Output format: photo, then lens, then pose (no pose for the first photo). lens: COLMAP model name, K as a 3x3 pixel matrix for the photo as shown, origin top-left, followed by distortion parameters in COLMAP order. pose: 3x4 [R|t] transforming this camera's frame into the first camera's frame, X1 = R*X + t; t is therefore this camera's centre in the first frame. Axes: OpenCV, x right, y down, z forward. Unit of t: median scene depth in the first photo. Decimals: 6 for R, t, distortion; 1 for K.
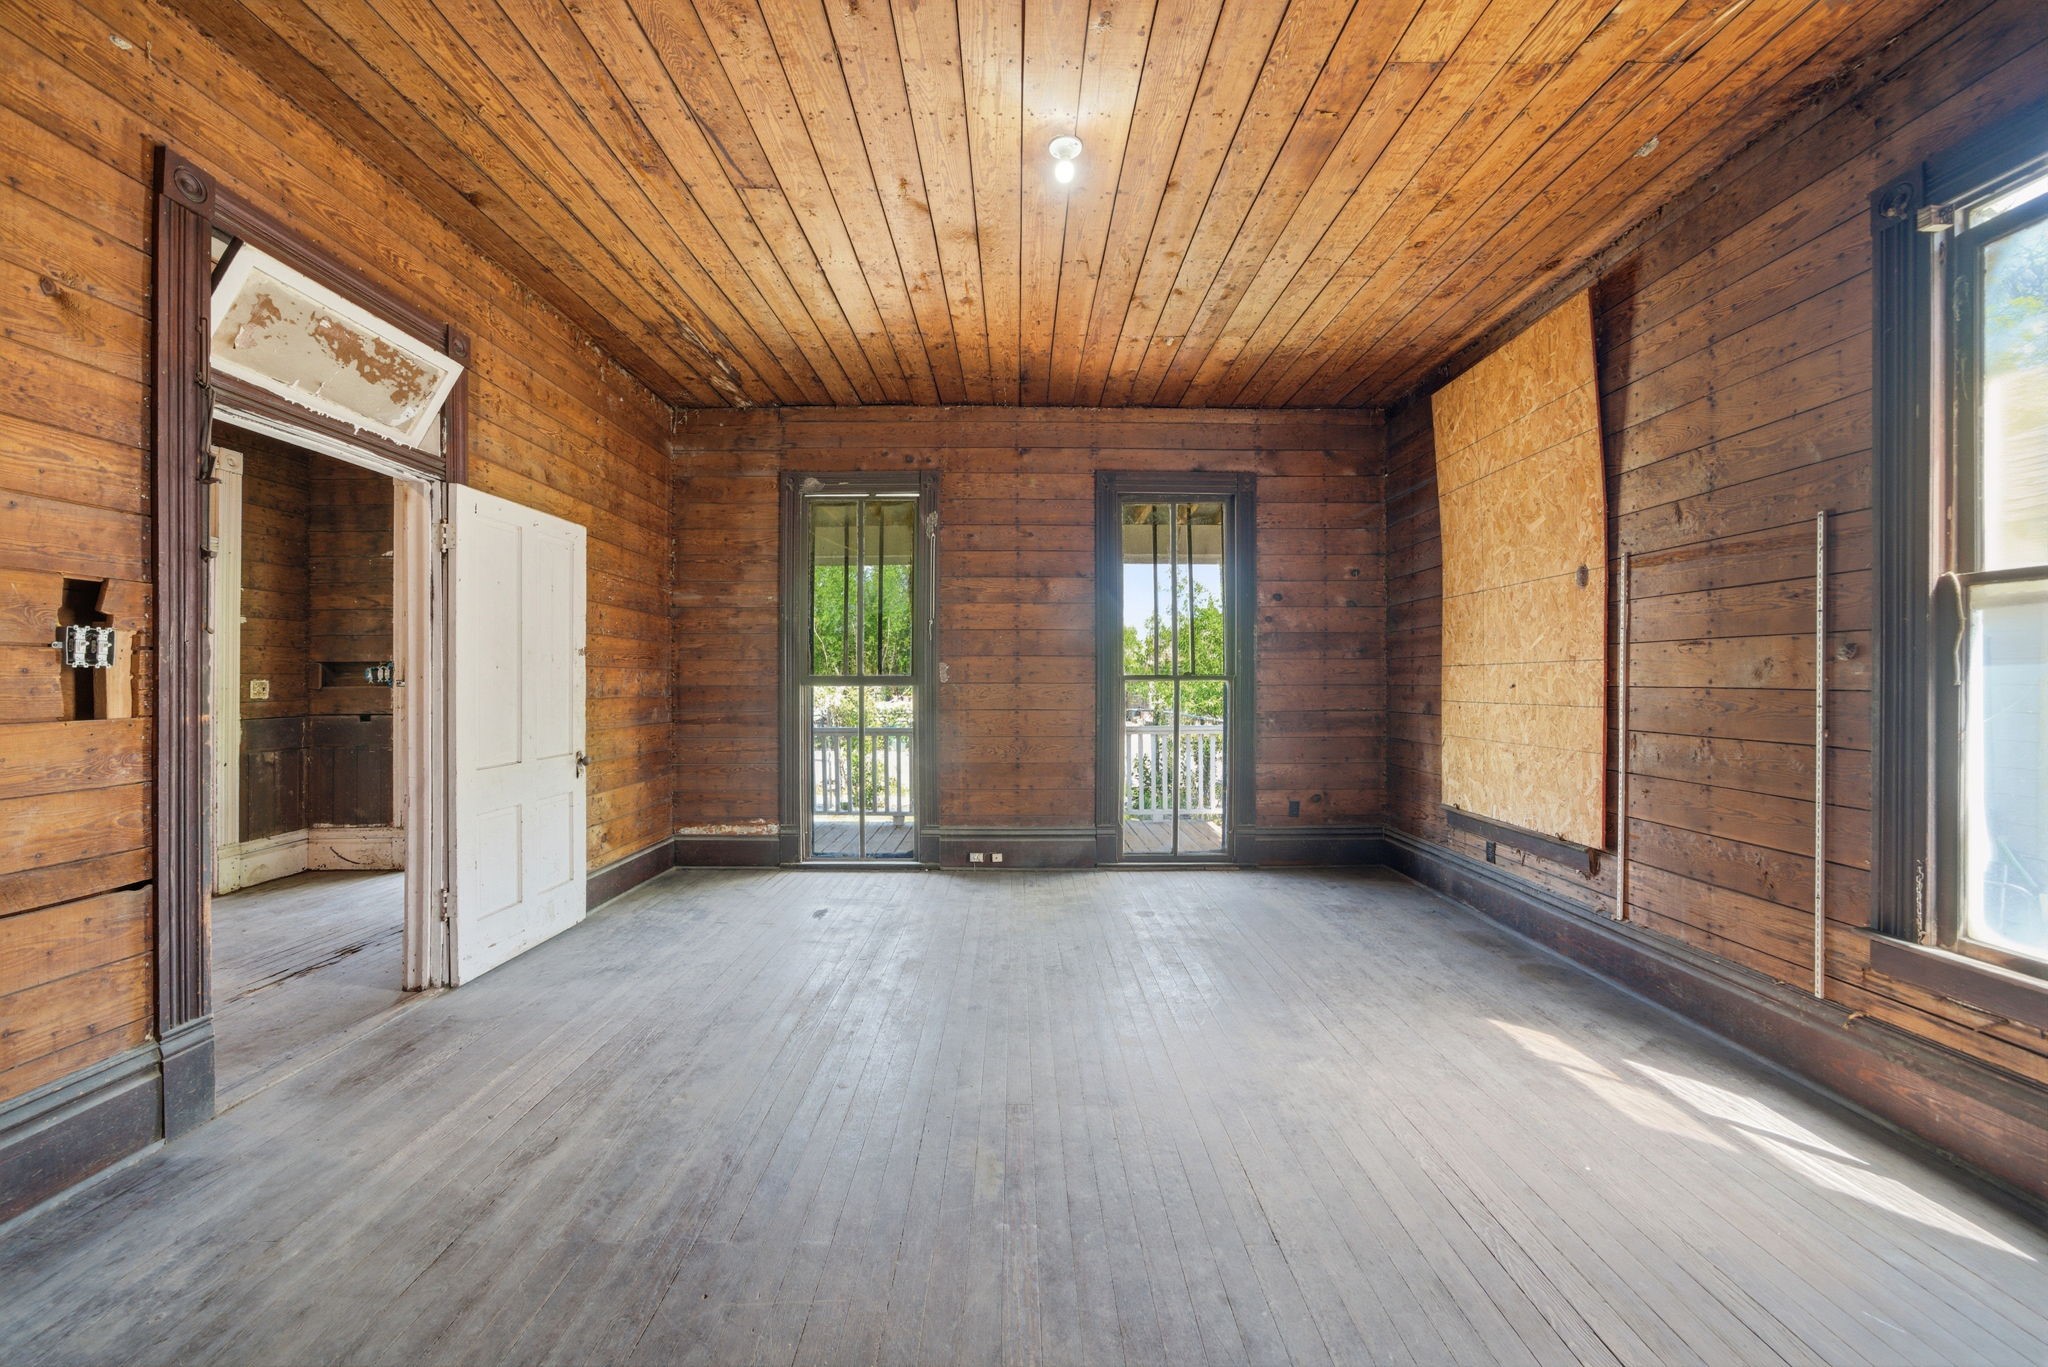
lens RADIAL K [[743.9, 0, 1019.0], [0, 743.9, 675.2], [0, 0, 1]] dist [0.003123, 0.001812]
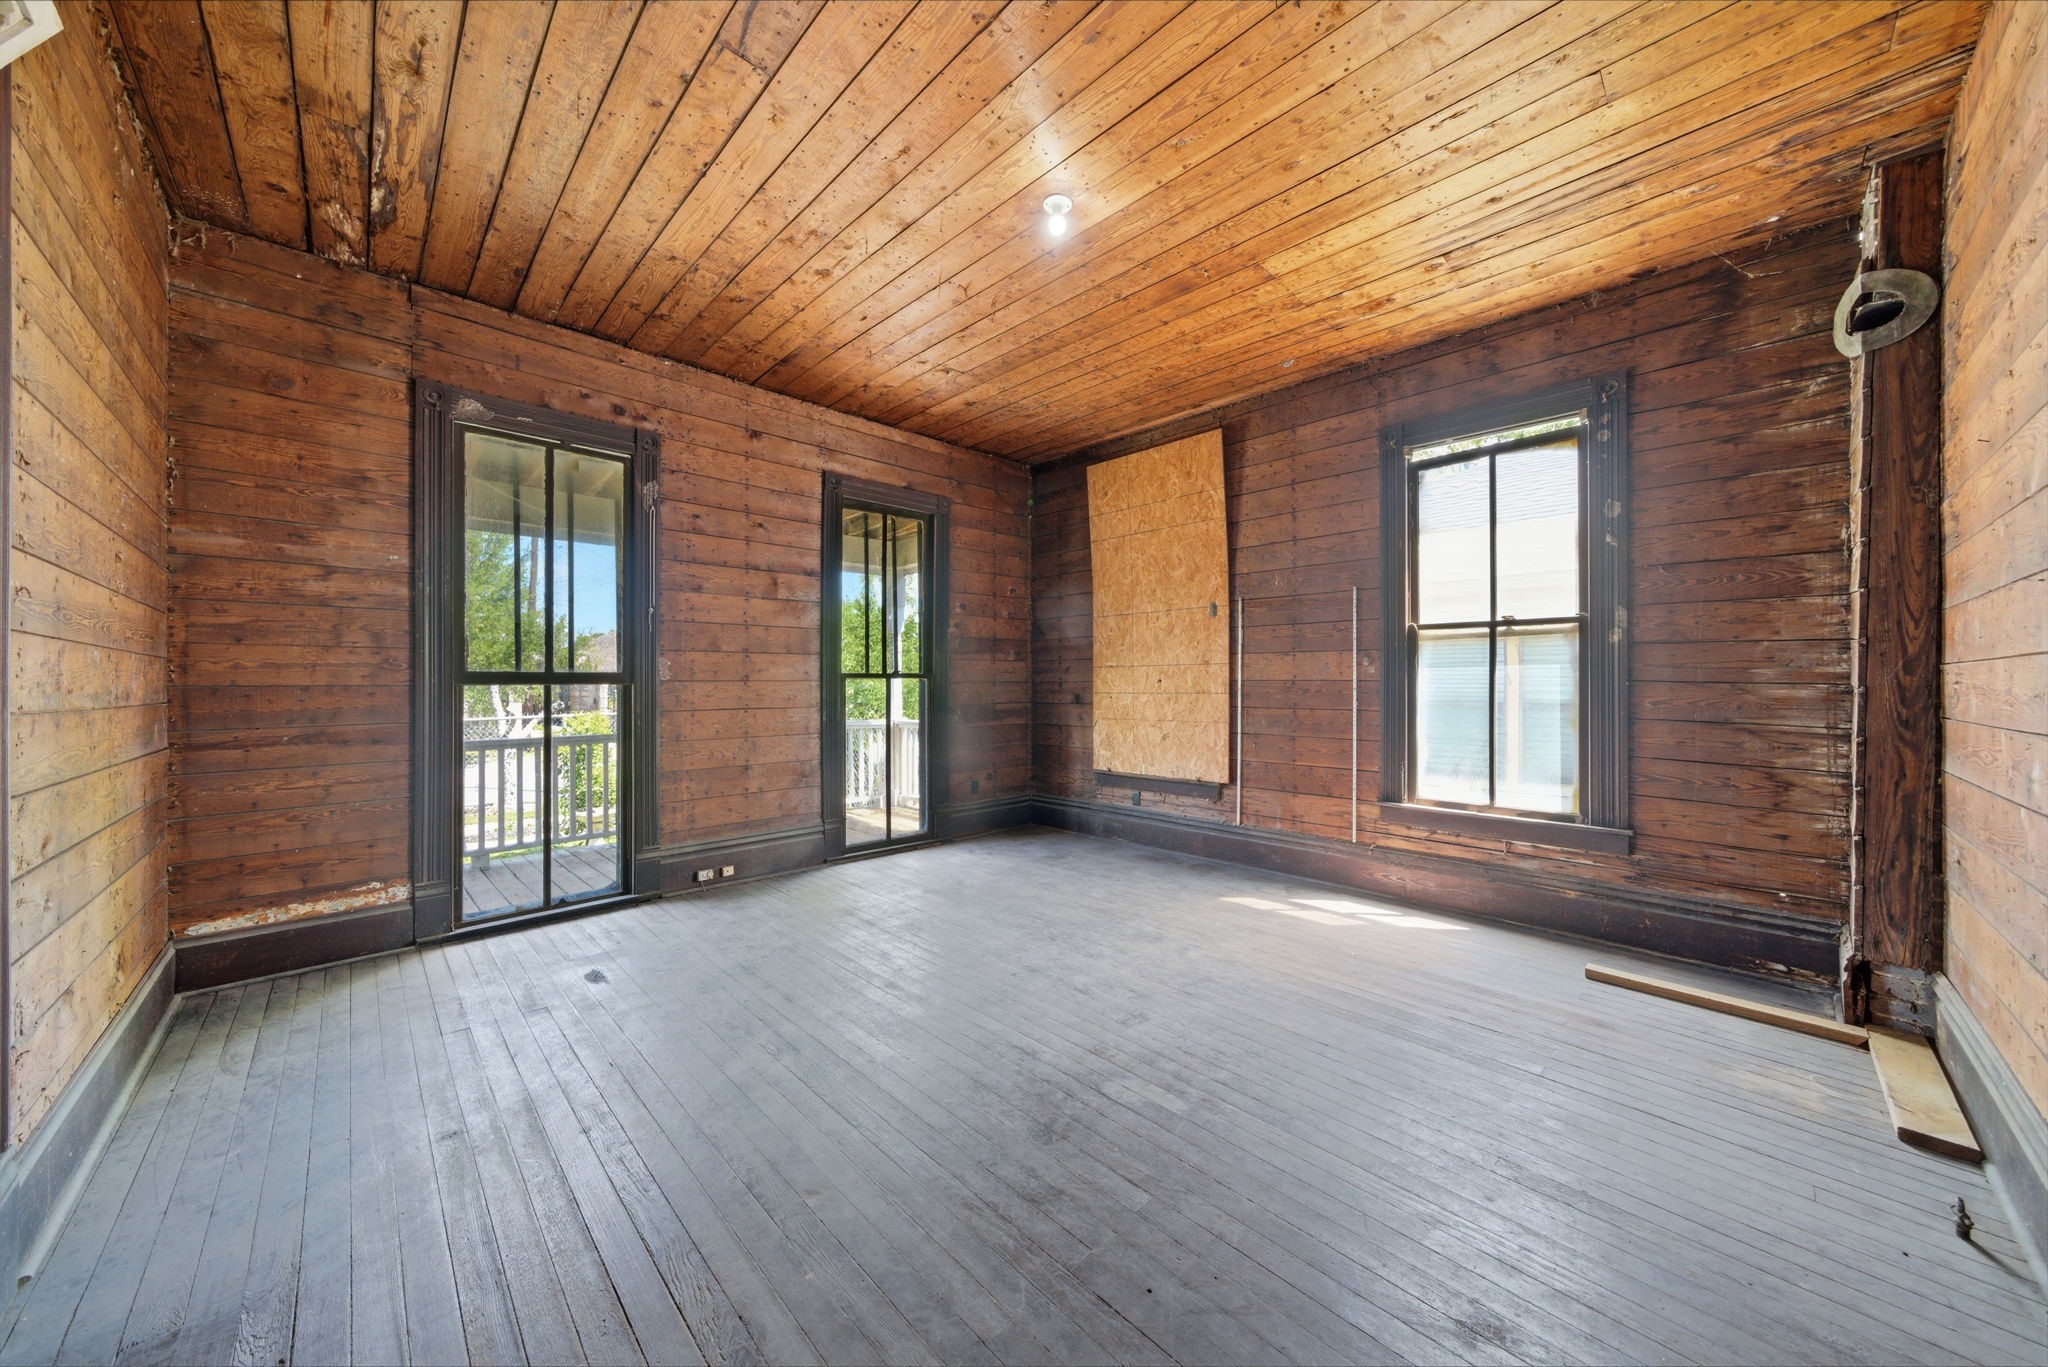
lens RADIAL K [[704.2, 0, 1025.3], [0, 704.2, 679.7], [0, 0, 1]] dist [-0.003841, 0.001341]
pose [[0.723717, 0.000232, 0.690097, -0.417256], [-0.000609, 1.000000, 0.000302, 0.009622], [-0.690097, -0.000639, 0.723717, 0.153560]]
